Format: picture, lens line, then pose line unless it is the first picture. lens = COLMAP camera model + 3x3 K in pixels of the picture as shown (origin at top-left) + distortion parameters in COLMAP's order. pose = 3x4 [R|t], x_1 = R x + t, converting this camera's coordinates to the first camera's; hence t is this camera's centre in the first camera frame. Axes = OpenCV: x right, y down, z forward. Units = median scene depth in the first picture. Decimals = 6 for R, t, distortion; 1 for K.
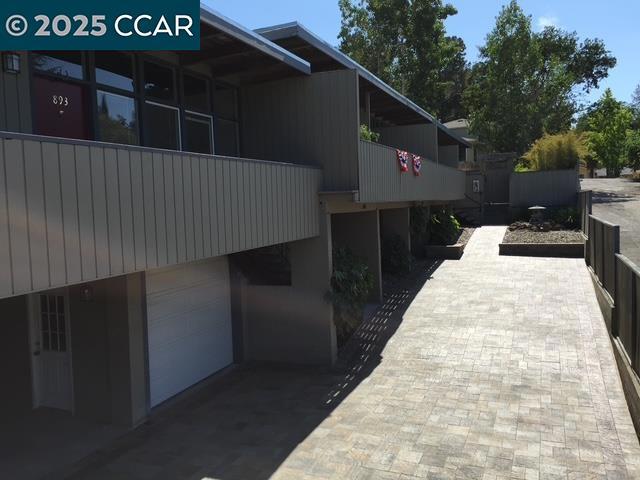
lens RADIAL K [[541.9, 0, 320.0], [0, 541.9, 240.0], [0, 0, 1]] dist [-0.007613, -0.006497]
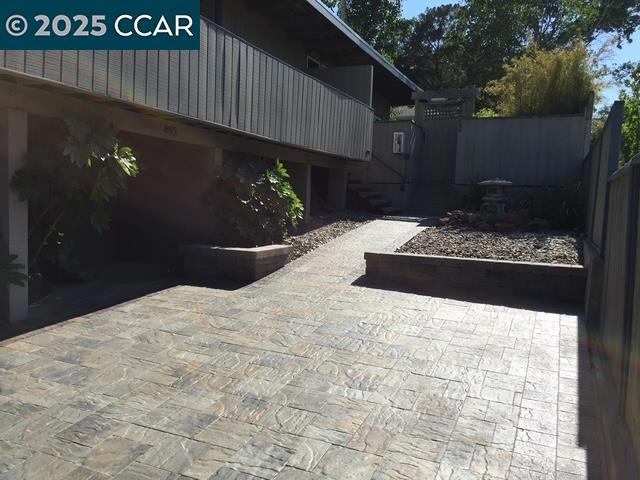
lens RADIAL K [[538.6, 0, 320.0], [0, 538.6, 240.0], [0, 0, 1]] dist [0.010075, 0.011123]
pose [[0.997283, 0.071914, -0.015973, 0.234375], [-0.071546, 0.997183, 0.022525, -0.006675], [0.017547, -0.021321, 0.999619, 0.472778]]
